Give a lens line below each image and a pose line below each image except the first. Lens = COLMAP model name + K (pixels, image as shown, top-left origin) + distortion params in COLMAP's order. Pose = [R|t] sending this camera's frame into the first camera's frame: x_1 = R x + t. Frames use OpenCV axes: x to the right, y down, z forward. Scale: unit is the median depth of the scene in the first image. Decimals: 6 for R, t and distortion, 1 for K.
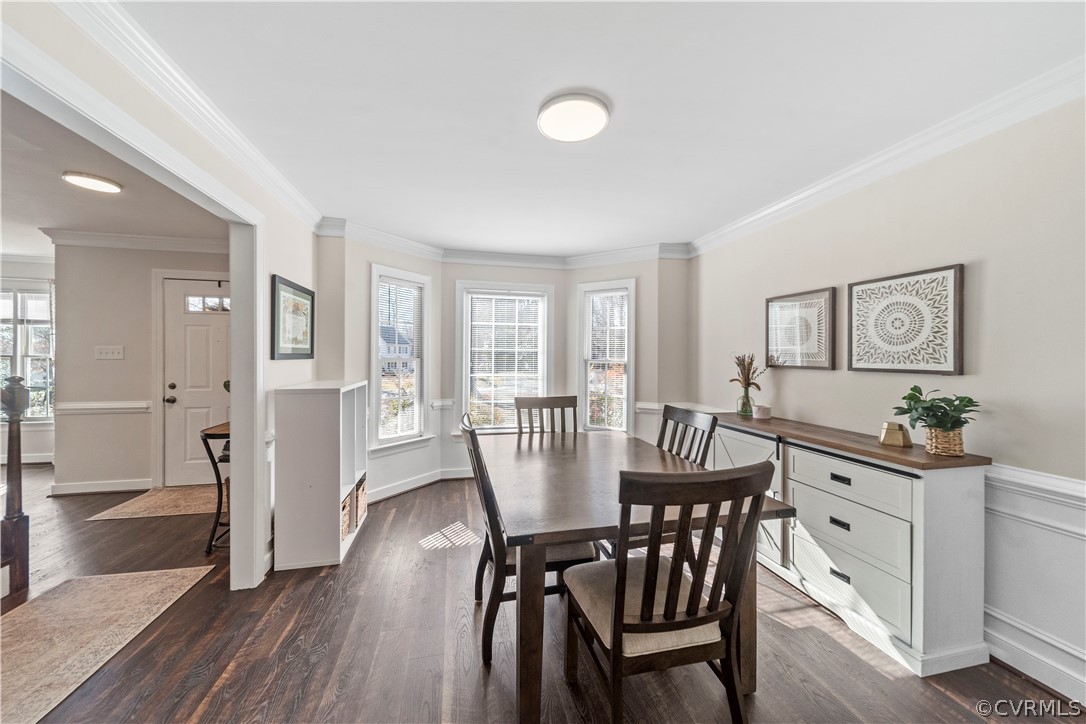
lens RADIAL K [[384.9, 0, 538.2], [0, 384.9, 350.1], [0, 0, 1]] dist [0.000110, -0.000478]
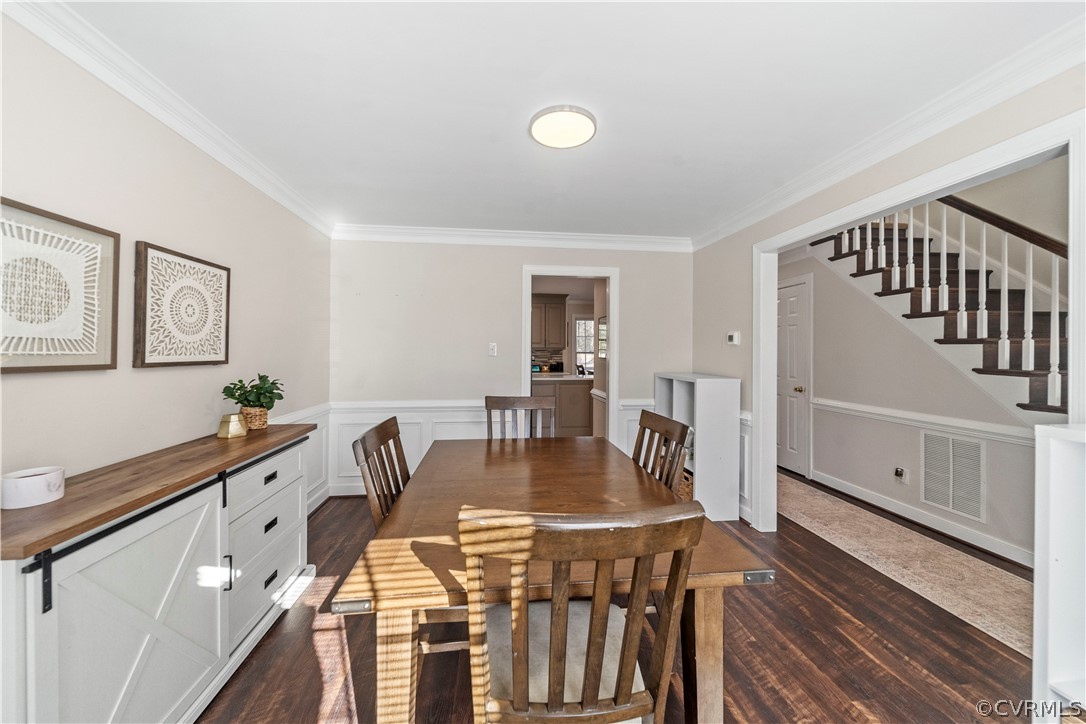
lens RADIAL K [[384.9, 0, 538.2], [0, 384.9, 350.1], [0, 0, 1]] dist [0.000110, -0.000478]
pose [[-0.995209, -0.009396, 0.097315, 0.042630], [-0.011182, 0.999779, -0.017825, 0.030459], [-0.097126, -0.018827, -0.995094, 1.854527]]
